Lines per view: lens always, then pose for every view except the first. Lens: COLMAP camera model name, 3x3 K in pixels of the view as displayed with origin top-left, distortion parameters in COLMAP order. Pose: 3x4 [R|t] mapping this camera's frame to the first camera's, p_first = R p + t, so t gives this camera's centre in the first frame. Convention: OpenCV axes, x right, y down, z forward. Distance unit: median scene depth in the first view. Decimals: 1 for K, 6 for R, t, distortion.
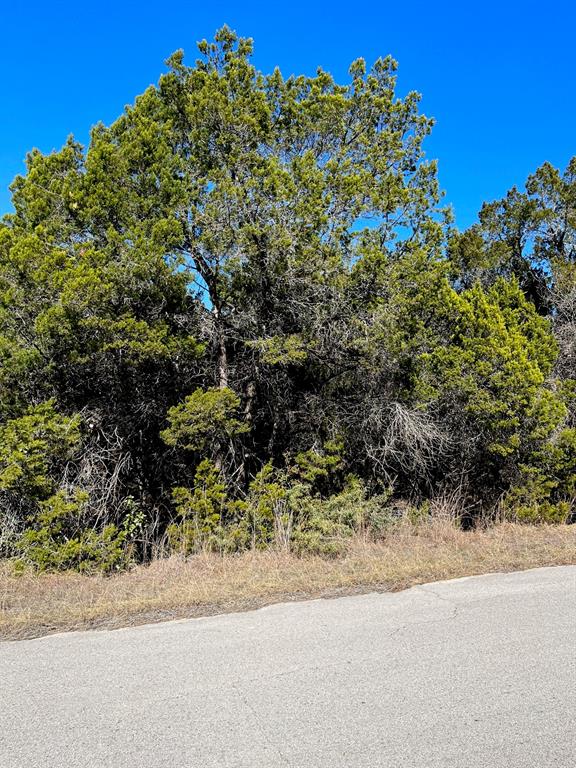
lens RADIAL K [[576.6, 0, 288.9], [0, 576.6, 384.7], [0, 0, 1]] dist [0.053611, -0.069561]
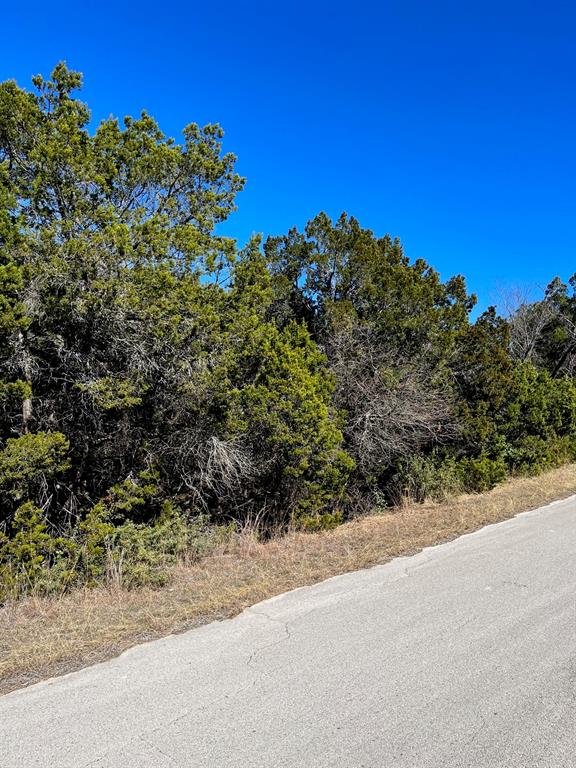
lens RADIAL K [[576.6, 0, 284.6], [0, 576.6, 386.6], [0, 0, 1]] dist [0.053611, -0.069561]
pose [[0.915722, 0.015925, 0.401497, -0.143690], [-0.029548, 0.999178, 0.027761, -0.105786], [-0.400725, -0.037285, 0.915439, -0.072283]]
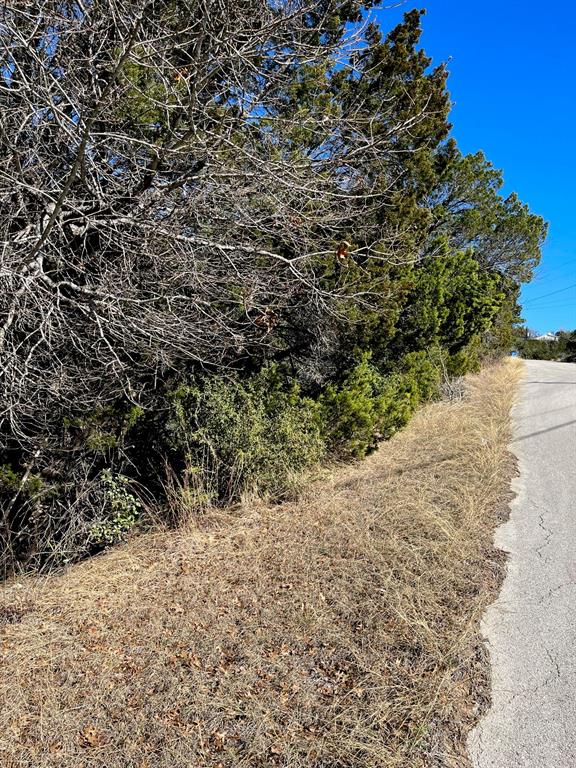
lens RADIAL K [[576.6, 0, 282.2], [0, 576.6, 388.1], [0, 0, 1]] dist [0.053611, -0.069561]
pose [[0.711498, -0.017559, 0.702468, 0.518363], [-0.081966, 0.990789, 0.107785, 0.074250], [-0.697891, -0.134268, 0.703506, 0.855955]]
